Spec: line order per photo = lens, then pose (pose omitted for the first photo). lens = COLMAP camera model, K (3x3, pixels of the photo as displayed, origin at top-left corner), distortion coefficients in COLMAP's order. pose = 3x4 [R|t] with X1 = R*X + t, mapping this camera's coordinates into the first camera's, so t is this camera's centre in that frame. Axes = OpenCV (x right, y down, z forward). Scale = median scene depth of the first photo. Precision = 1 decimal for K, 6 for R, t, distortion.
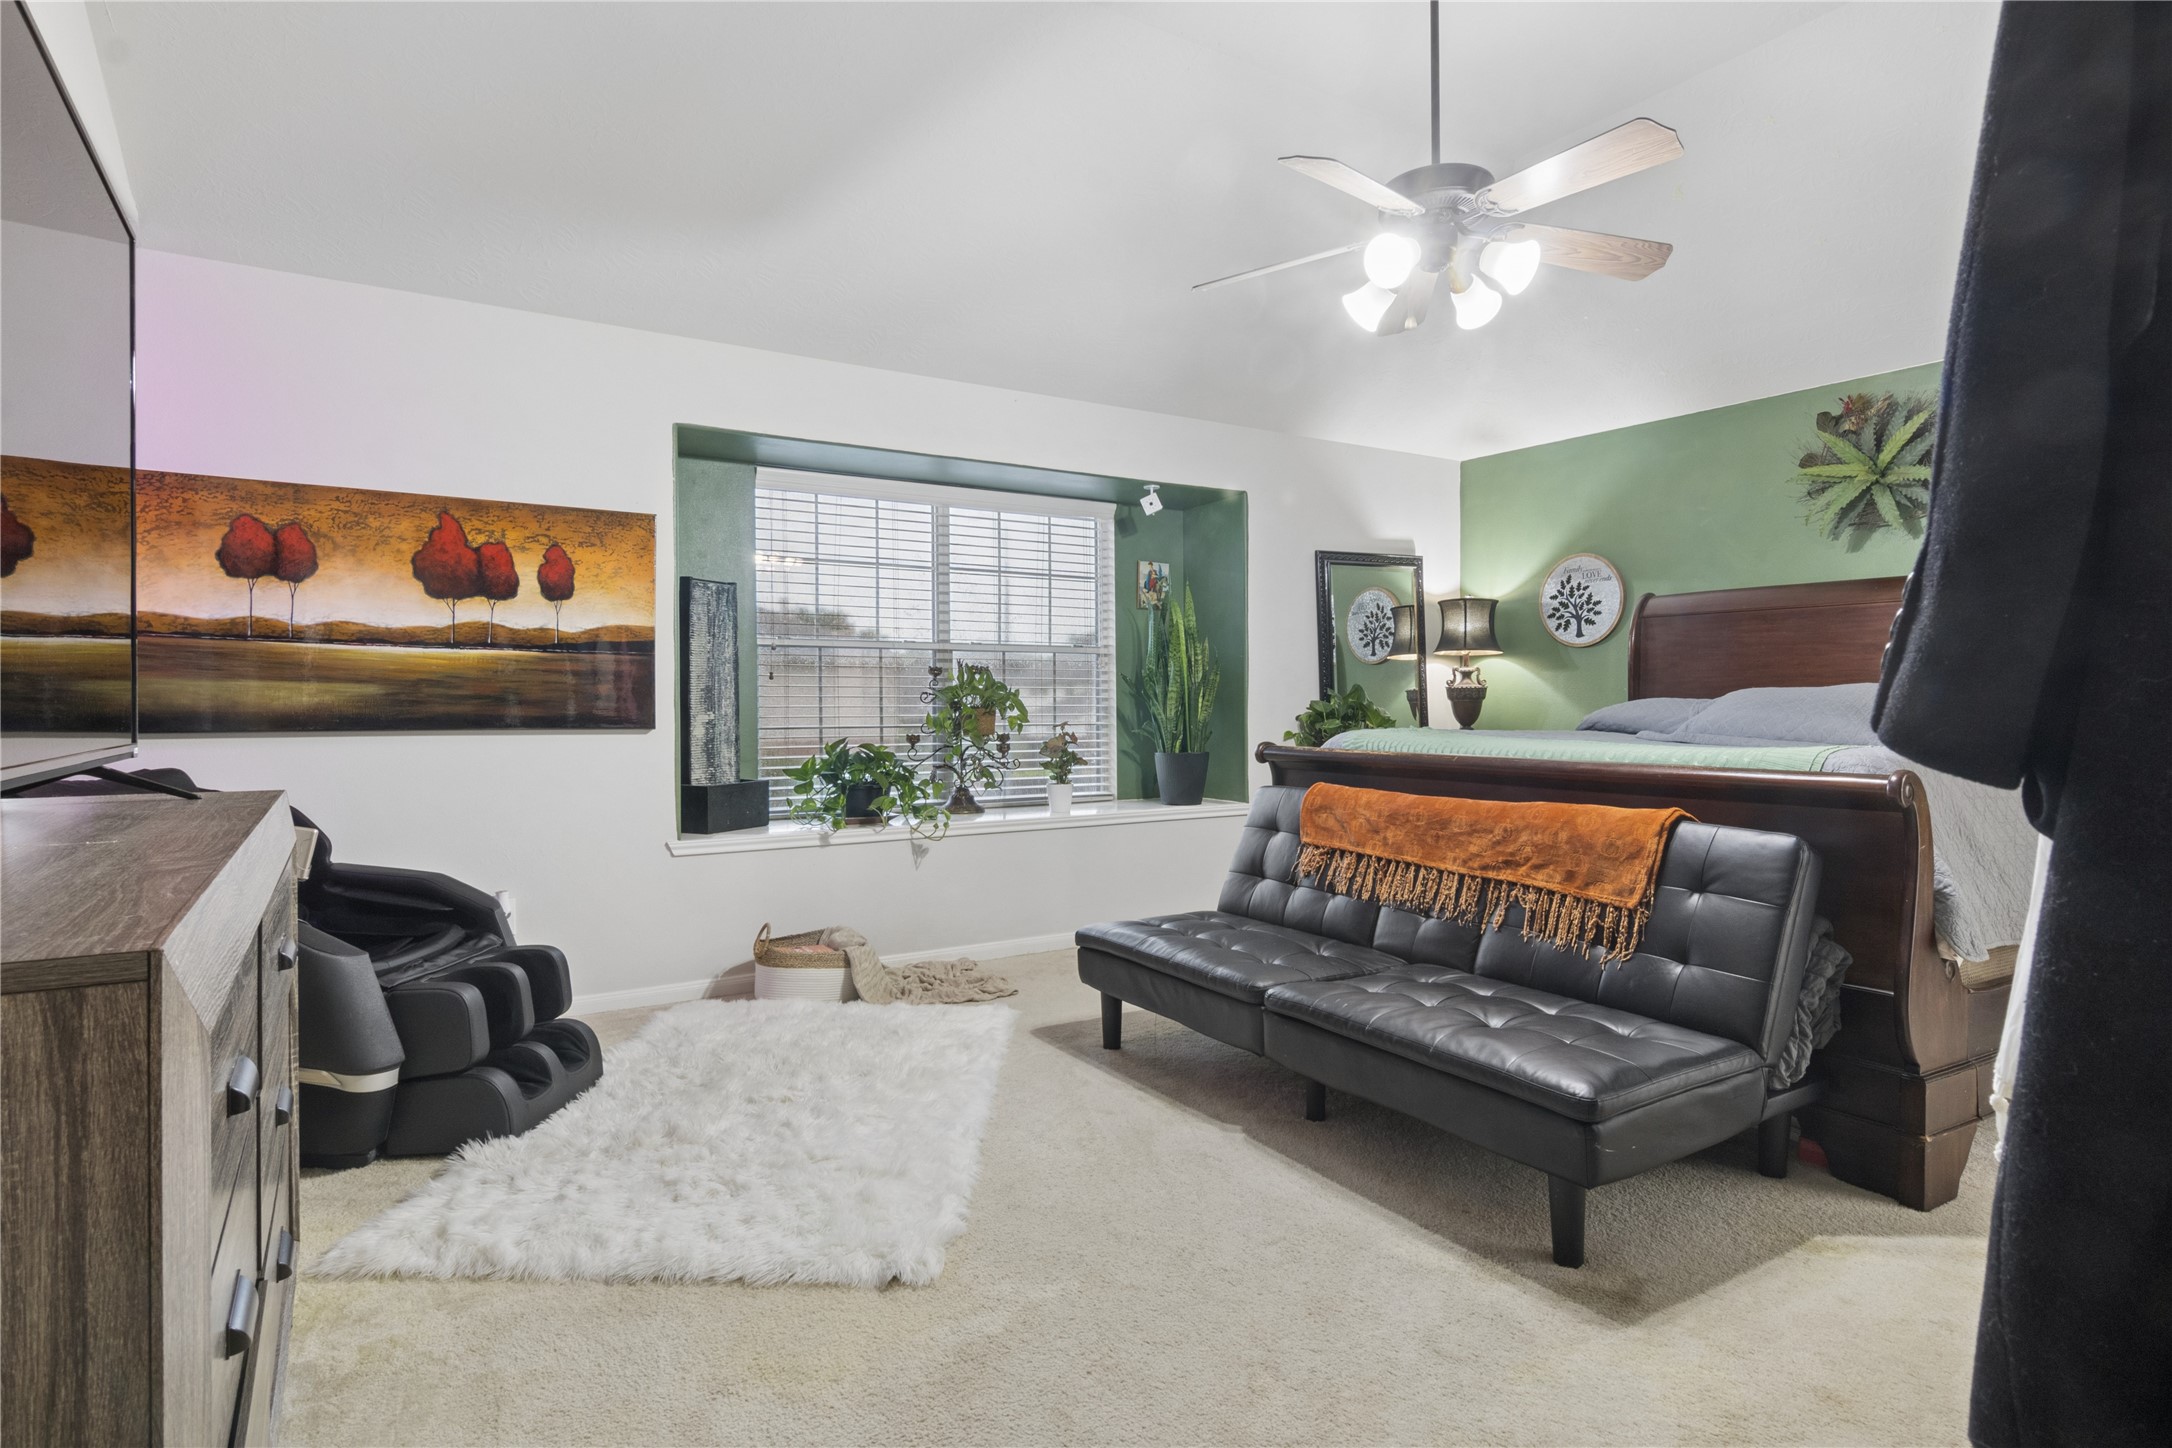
lens RADIAL K [[1118.9, 0, 1081.7], [0, 1118.9, 715.2], [0, 0, 1]] dist [-0.002485, 0.000330]
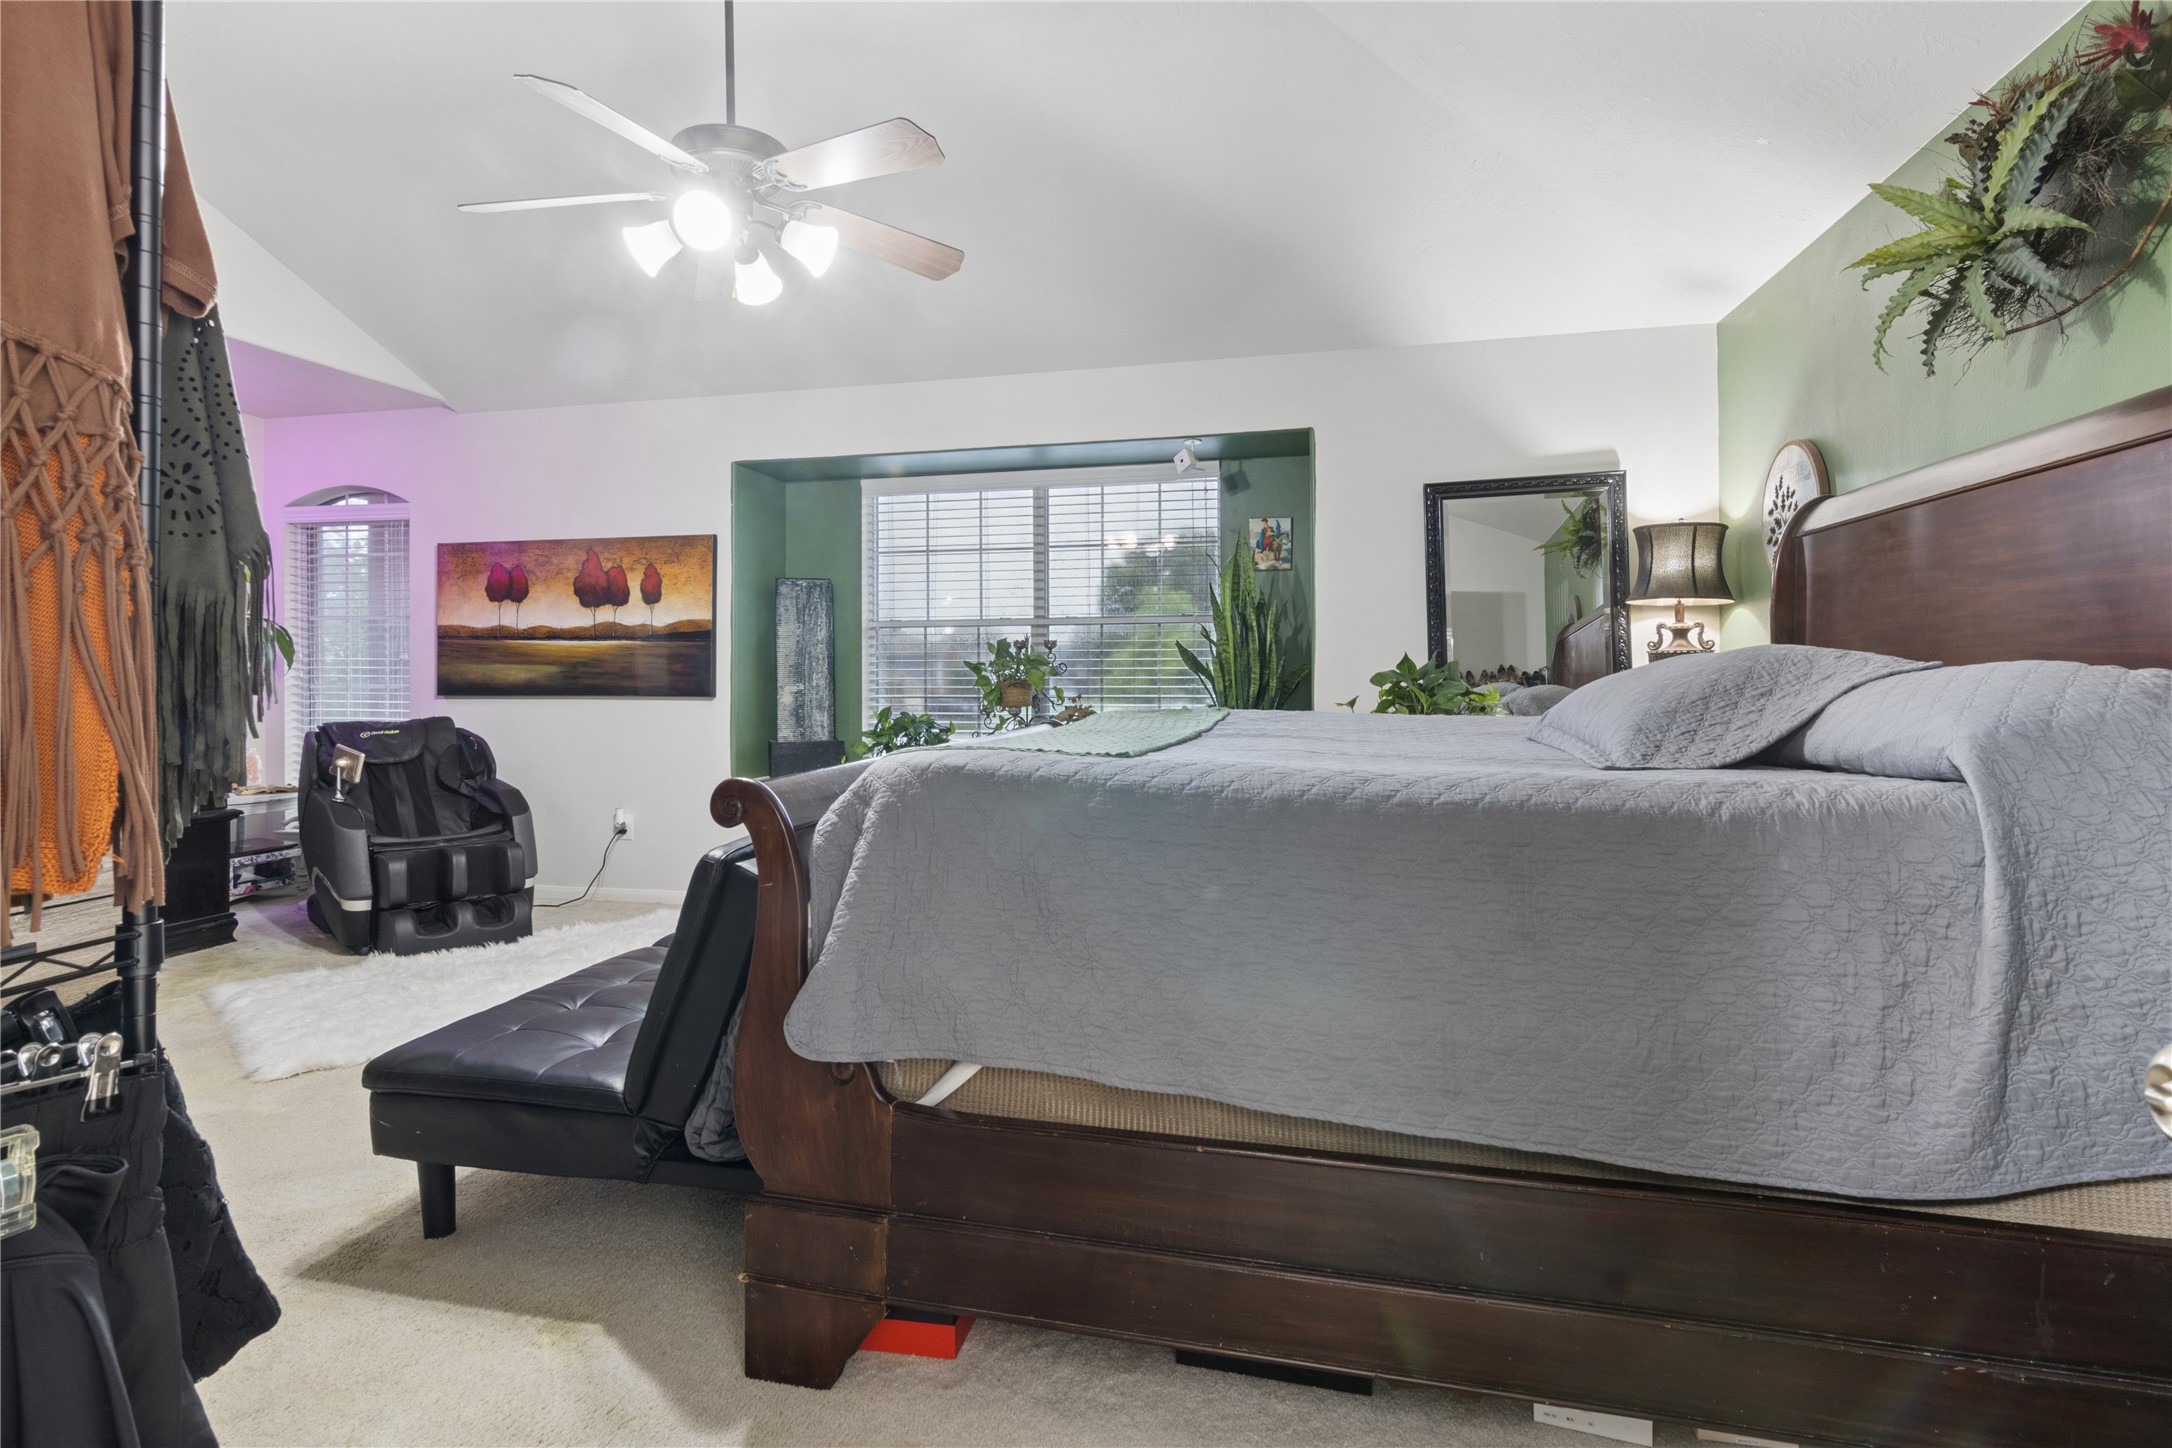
lens RADIAL K [[1118.9, 0, 1098.0], [0, 1118.9, 672.5], [0, 0, 1]] dist [-0.002485, 0.000330]
pose [[0.708358, -0.001981, -0.705851, 0.892821], [-0.003163, 0.999977, -0.005980, -0.010165], [0.705847, 0.006468, 0.708335, 0.394848]]
